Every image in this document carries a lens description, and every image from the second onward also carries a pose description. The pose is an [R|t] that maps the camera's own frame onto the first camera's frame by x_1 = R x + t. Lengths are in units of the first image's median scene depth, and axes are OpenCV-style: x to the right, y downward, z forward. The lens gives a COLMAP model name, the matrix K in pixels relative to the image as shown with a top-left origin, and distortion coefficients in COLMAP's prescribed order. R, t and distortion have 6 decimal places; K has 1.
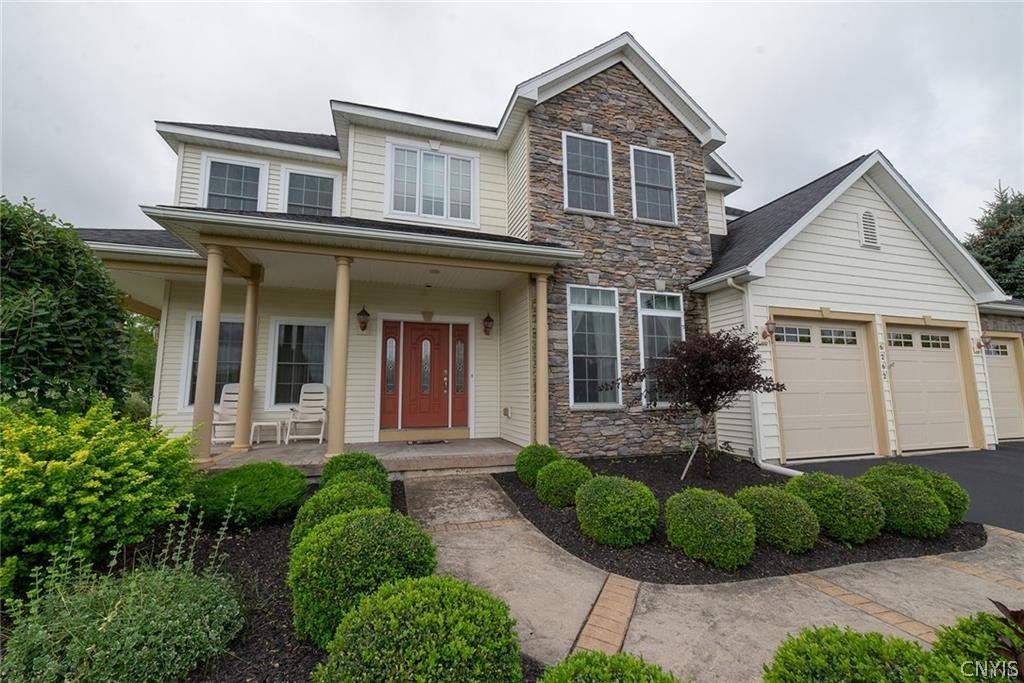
lens RADIAL K [[409.0, 0, 512.0], [0, 409.0, 341.5], [0, 0, 1]] dist [-0.000487, -0.000021]
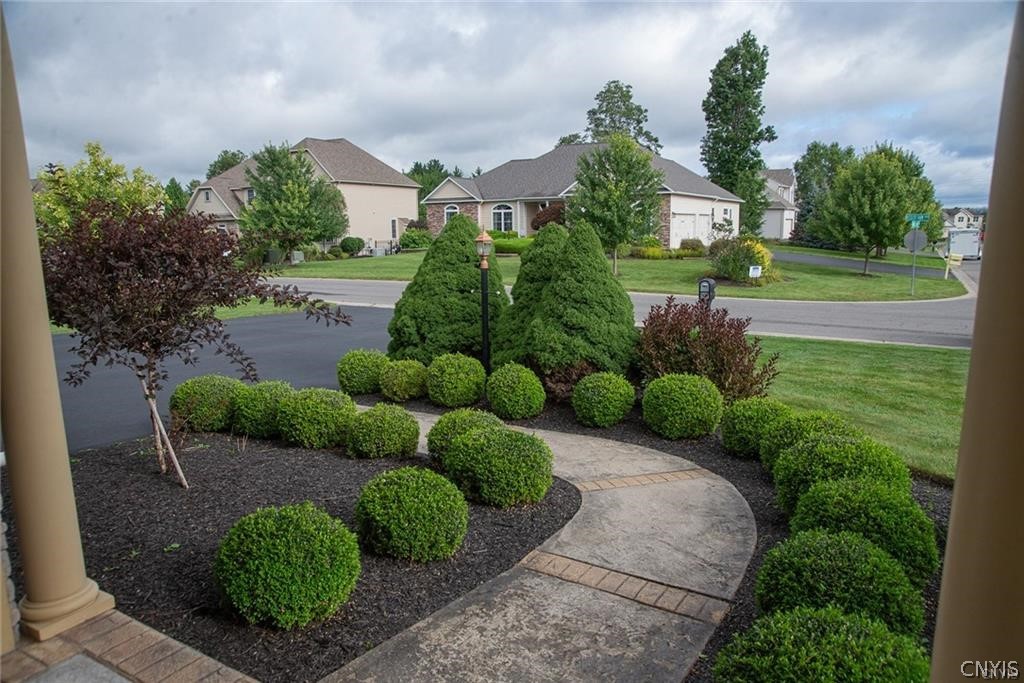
lens RADIAL K [[689.6, 0, 512.0], [0, 689.6, 341.5], [0, 0, 1]] dist [-0.001937, 0.000833]
pose [[-0.658487, -0.114881, 0.743772, -0.699790], [-0.080949, 0.993359, 0.081765, 0.057475], [-0.748226, -0.006366, -0.663414, 1.816359]]
